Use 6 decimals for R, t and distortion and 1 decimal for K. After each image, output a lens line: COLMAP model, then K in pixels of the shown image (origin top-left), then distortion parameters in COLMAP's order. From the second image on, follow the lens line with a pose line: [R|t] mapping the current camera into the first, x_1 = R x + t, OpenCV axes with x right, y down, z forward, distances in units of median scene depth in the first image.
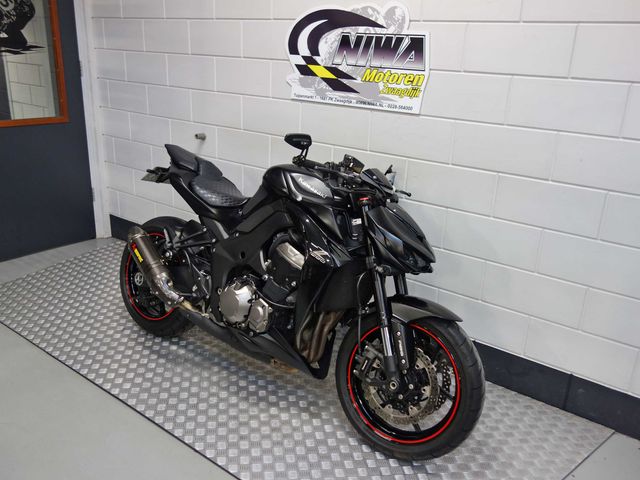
lens RADIAL K [[585.0, 0, 320.4], [0, 585.0, 240.5], [0, 0, 1]] dist [-0.007483, 0.002171]
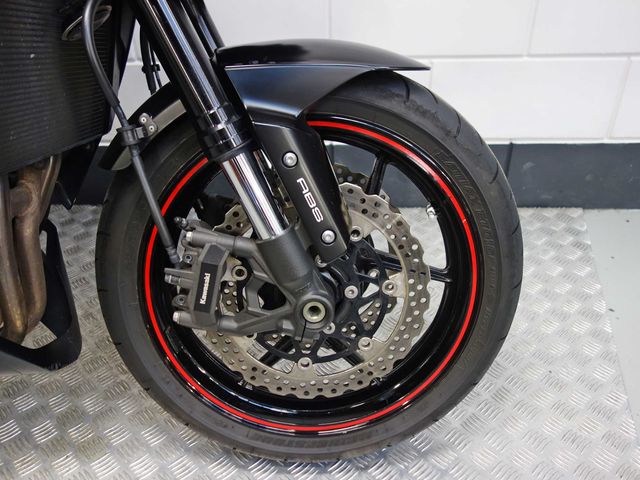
lens RADIAL K [[557.3, 0, 318.7], [0, 557.3, 240.7], [0, 0, 1]] dist [0.003909, -0.021323]
pose [[0.808487, -0.378256, 0.450856, -0.001863], [0.240250, 0.911482, 0.333886, 0.092284], [-0.537241, -0.161624, 0.827798, 0.657247]]
